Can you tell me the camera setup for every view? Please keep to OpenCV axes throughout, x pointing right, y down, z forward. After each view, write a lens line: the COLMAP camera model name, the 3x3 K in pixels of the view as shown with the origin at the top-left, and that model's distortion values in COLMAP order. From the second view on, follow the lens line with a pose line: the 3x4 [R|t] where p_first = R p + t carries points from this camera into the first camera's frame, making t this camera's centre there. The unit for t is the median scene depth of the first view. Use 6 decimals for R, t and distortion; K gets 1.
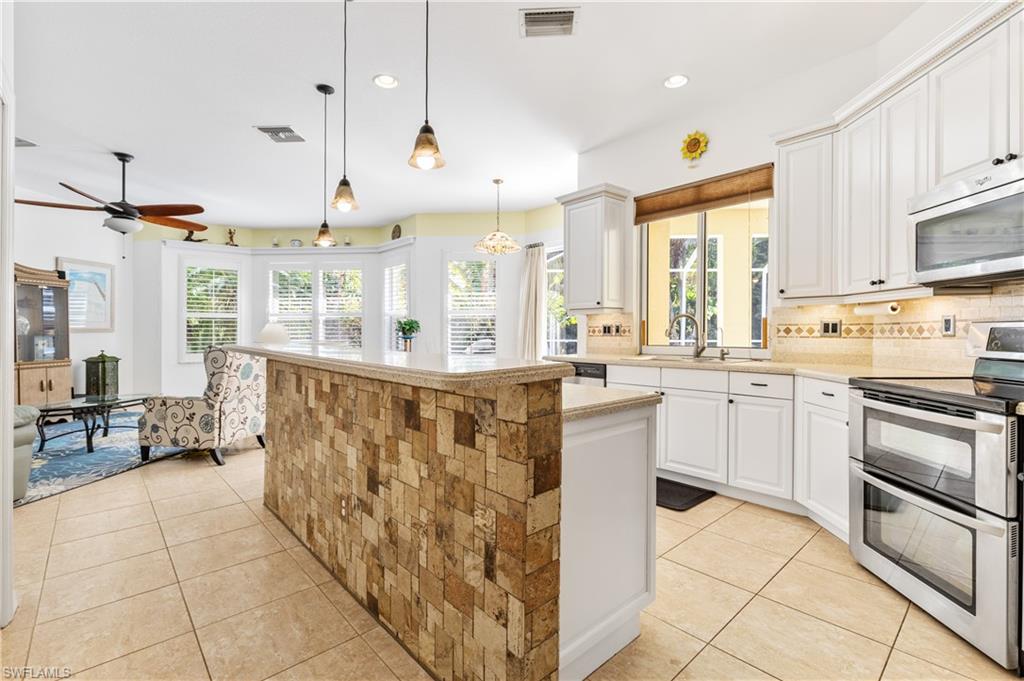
lens RADIAL K [[462.1, 0, 519.3], [0, 462.1, 326.5], [0, 0, 1]] dist [0.005209, -0.000831]
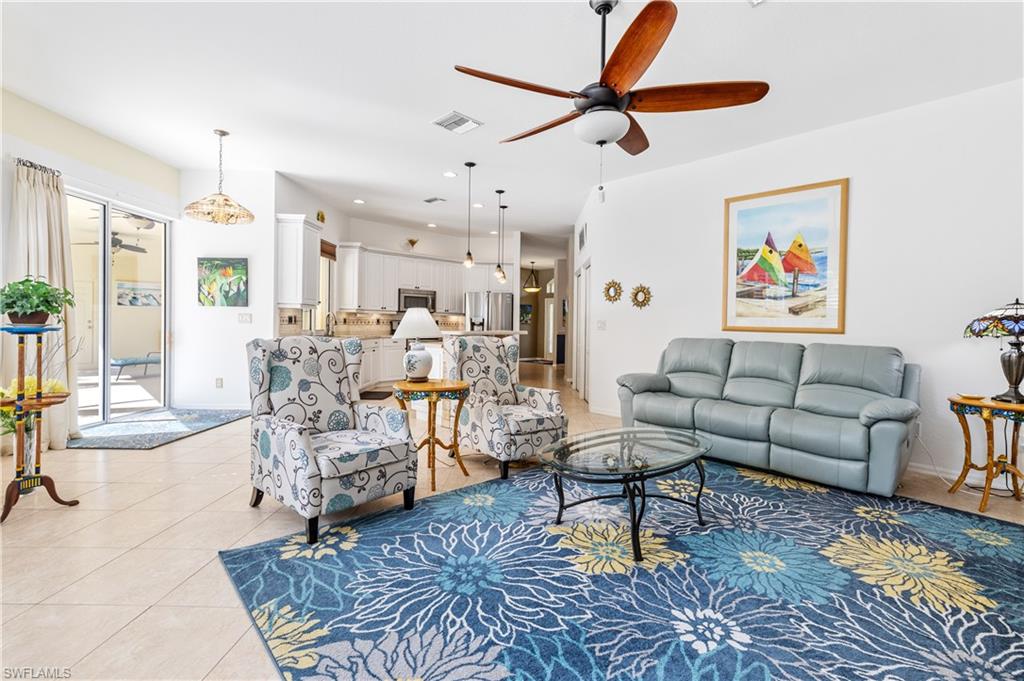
lens RADIAL K [[462.1, 0, 508.6], [0, 462.1, 330.9], [0, 0, 1]] dist [0.005209, -0.000831]
pose [[-0.716711, -0.016486, 0.697175, -1.233877], [-0.021691, 0.999764, 0.001343, 0.024062], [-0.697033, -0.014160, -0.716900, 1.558706]]
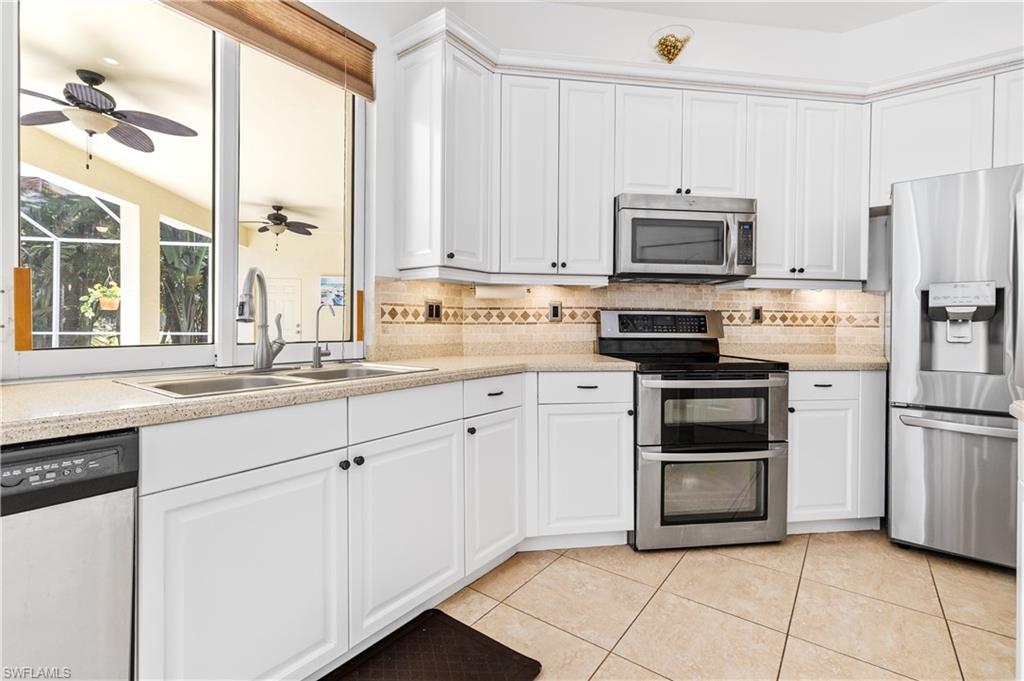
lens RADIAL K [[462.1, 0, 504.4], [0, 462.1, 324.2], [0, 0, 1]] dist [0.005209, -0.000831]
pose [[-0.182905, 0.003536, 0.983124, -0.087300], [-0.015092, 0.999866, -0.006404, 0.020362], [-0.983015, -0.016009, -0.182827, 0.731316]]
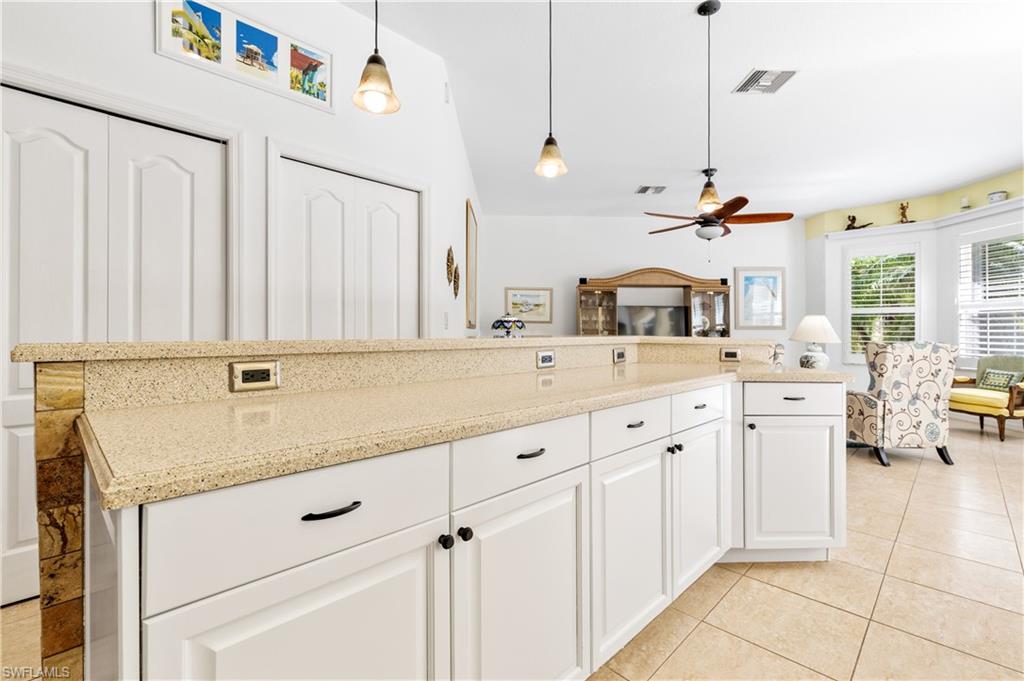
lens RADIAL K [[462.1, 0, 523.5], [0, 462.1, 329.4], [0, 0, 1]] dist [0.005209, -0.000831]
pose [[0.065854, 0.001606, -0.997828, 0.254698], [0.000821, 0.999998, 0.001664, 0.015563], [0.997829, -0.000929, 0.065853, 0.506482]]
